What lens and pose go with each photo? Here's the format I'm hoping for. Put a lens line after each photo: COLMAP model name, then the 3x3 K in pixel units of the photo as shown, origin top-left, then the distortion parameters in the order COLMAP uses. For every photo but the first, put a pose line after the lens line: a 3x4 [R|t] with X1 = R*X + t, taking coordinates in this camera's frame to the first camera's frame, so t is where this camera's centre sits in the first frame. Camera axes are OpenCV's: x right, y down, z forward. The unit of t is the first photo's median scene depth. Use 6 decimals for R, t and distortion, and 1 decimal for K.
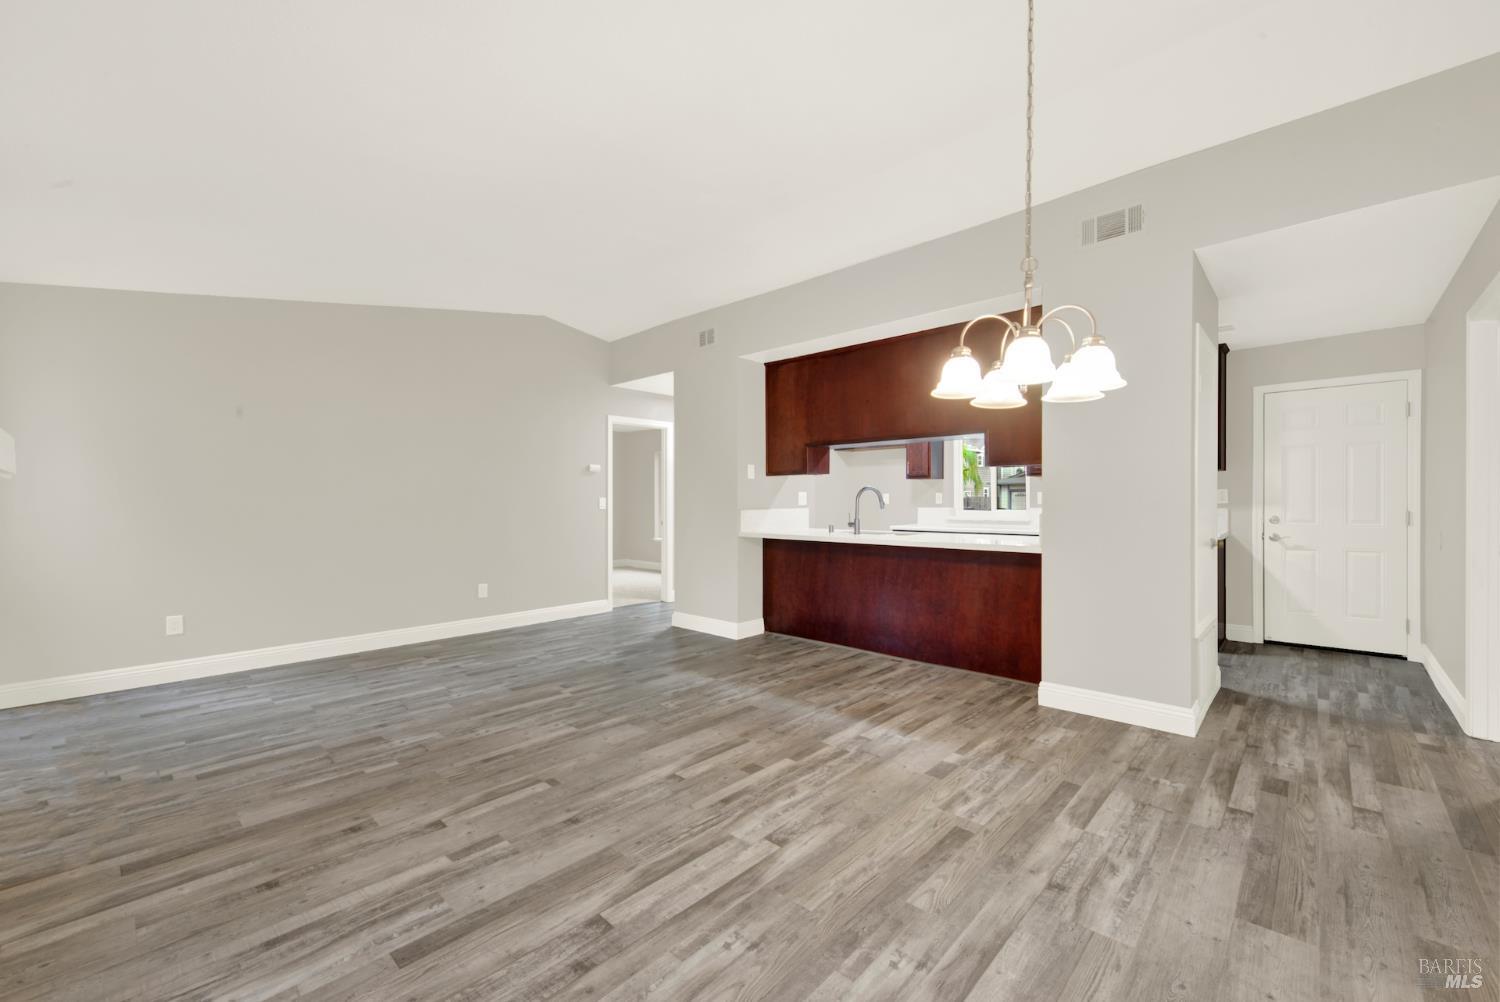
lens RADIAL K [[606.1, 0, 757.7], [0, 606.1, 503.5], [0, 0, 1]] dist [0.001972, -0.000889]
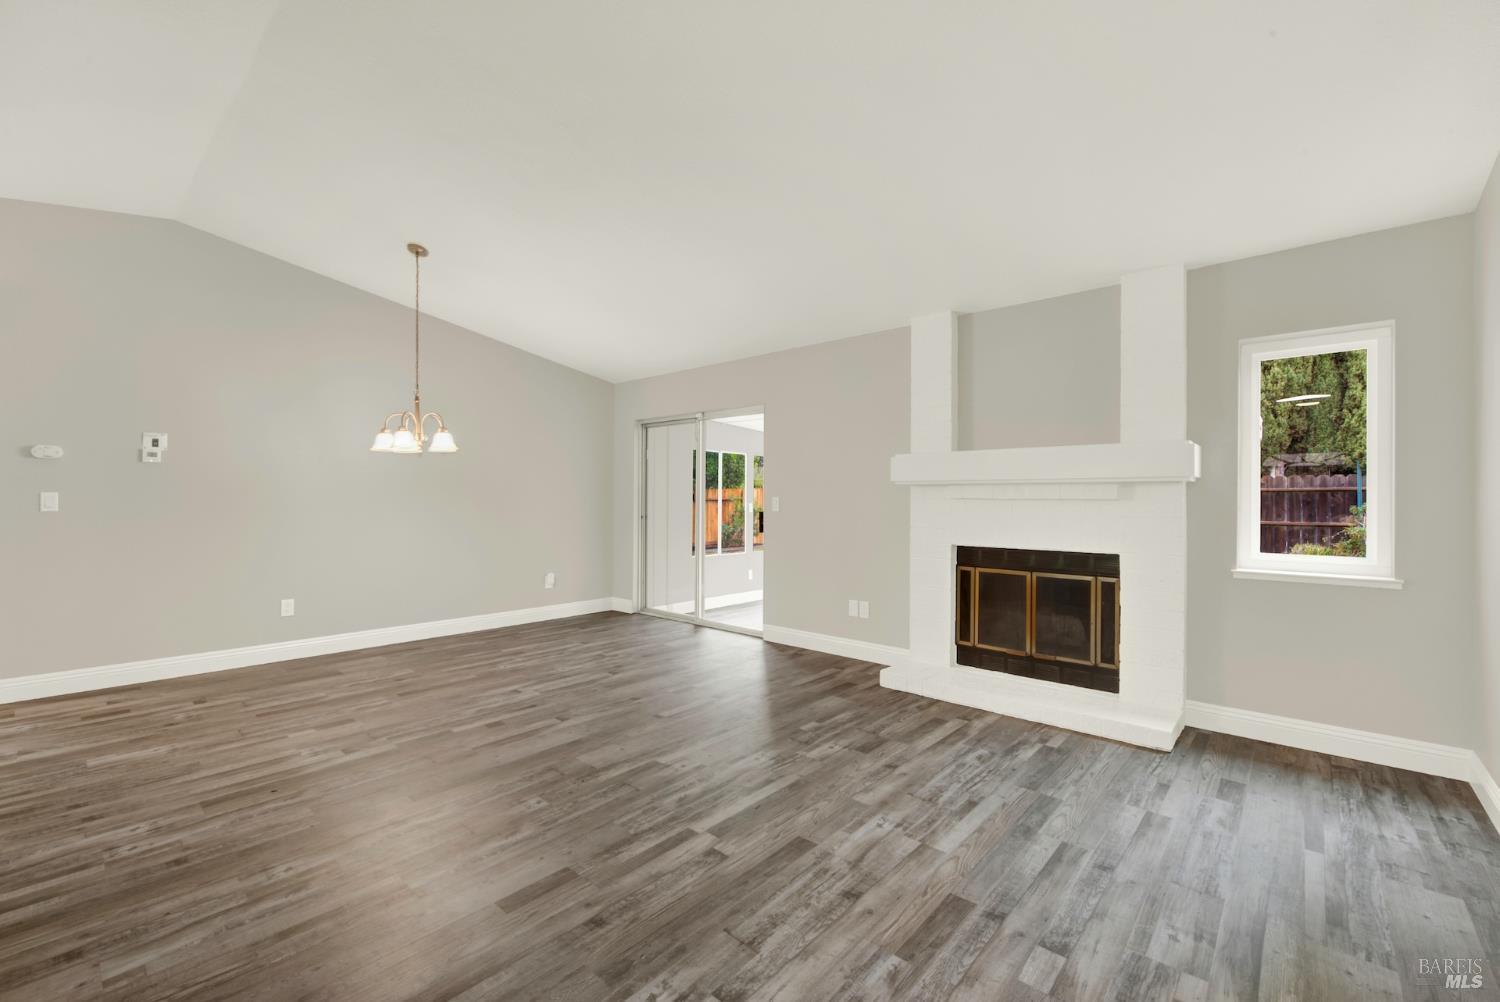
lens RADIAL K [[619.2, 0, 754.6], [0, 619.2, 501.7], [0, 0, 1]] dist [-0.000304, -0.000653]
pose [[-0.999732, -0.001639, -0.023107, -0.512373], [-0.001847, 0.999958, 0.008972, -0.012645], [0.023092, 0.009013, -0.999693, 2.320073]]
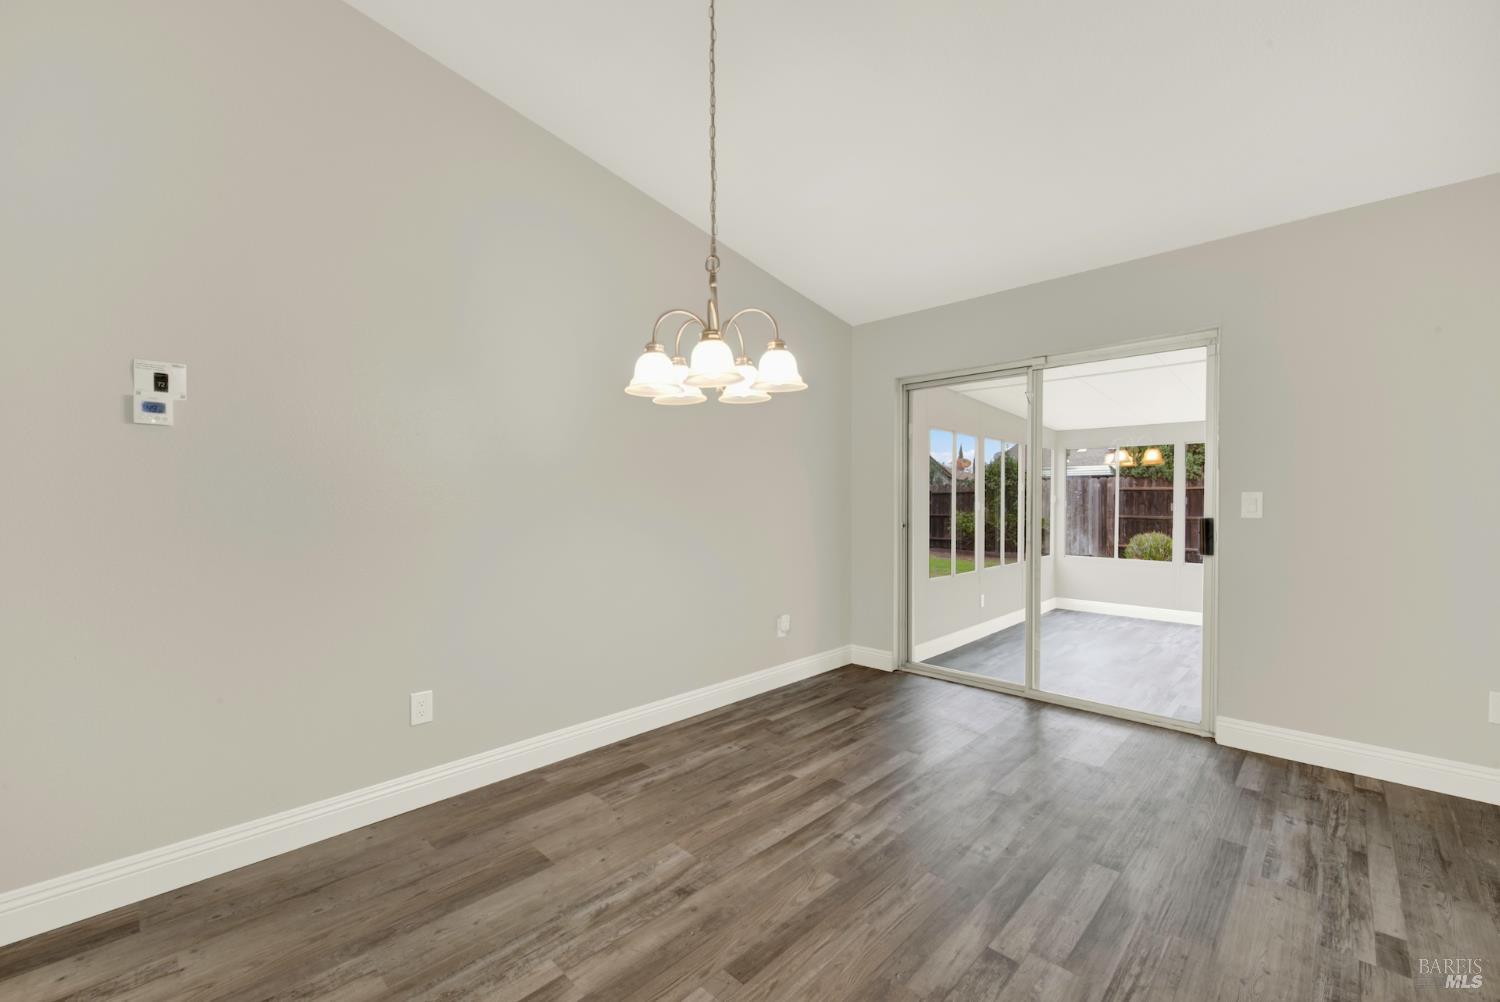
lens RADIAL K [[611.8, 0, 763.8], [0, 611.8, 505.3], [0, 0, 1]] dist [0.000856, -0.000046]
pose [[-0.999922, 0.004781, 0.011501, 0.251858], [0.004950, 0.999880, 0.014700, -0.007090], [-0.011430, 0.014756, -0.999826, 1.432006]]
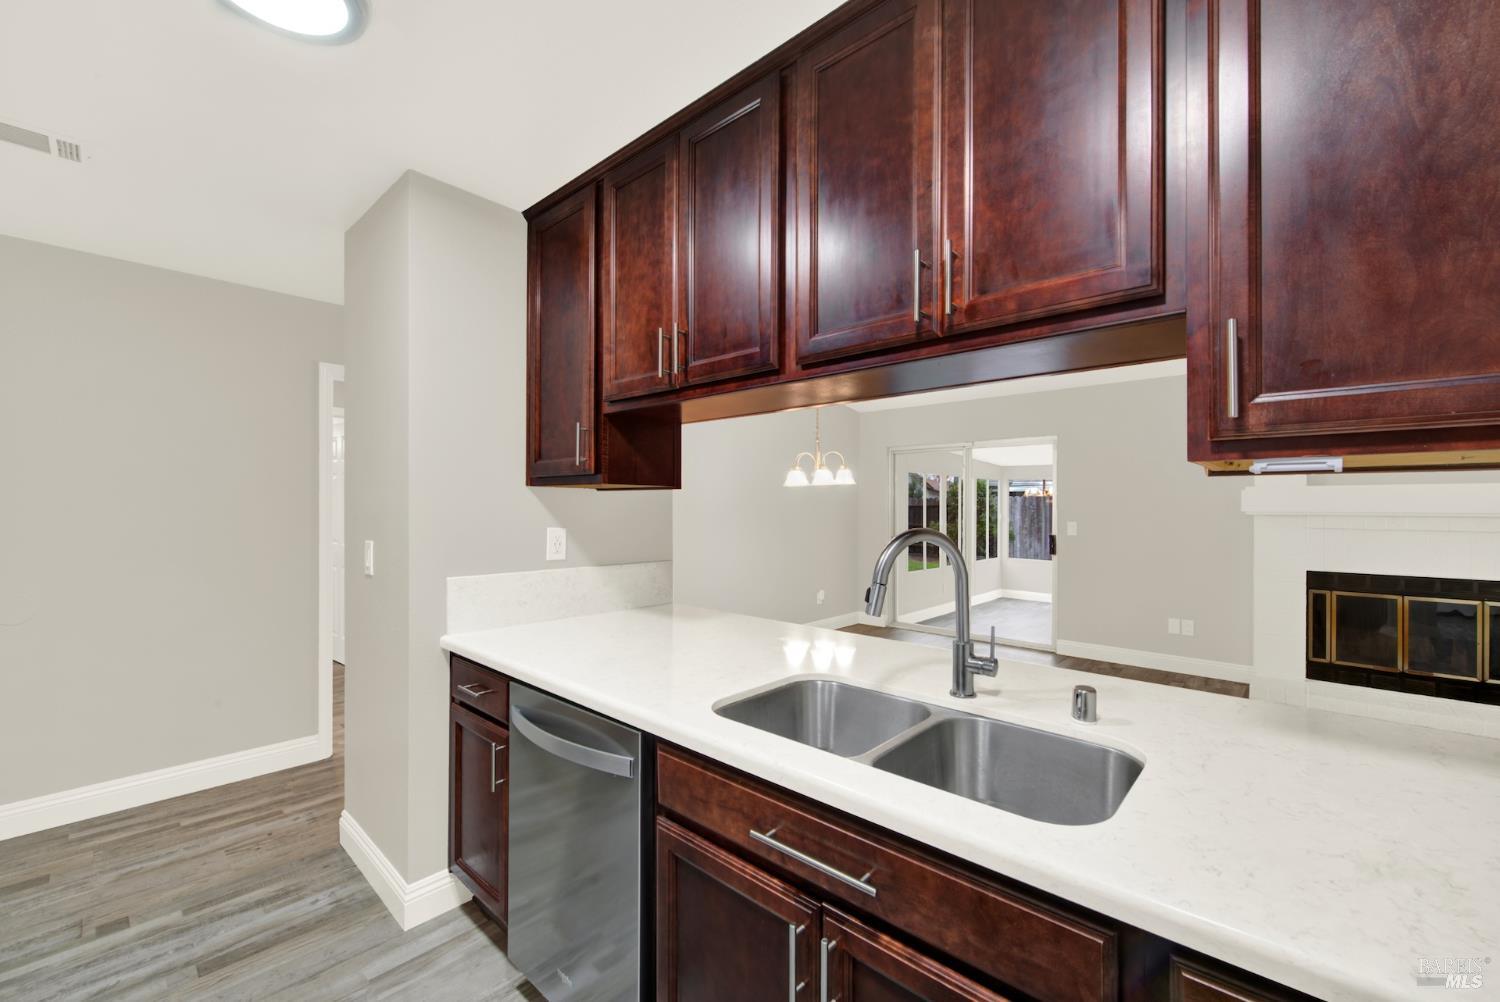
lens RADIAL K [[609.2, 0, 756.9], [0, 609.2, 505.5], [0, 0, 1]] dist [-0.001711, -0.000334]
pose [[-0.999977, -0.000066, -0.006756, 0.503793], [-0.000102, 0.999986, 0.005356, -0.079379], [0.006755, 0.005357, -0.999963, 2.443479]]
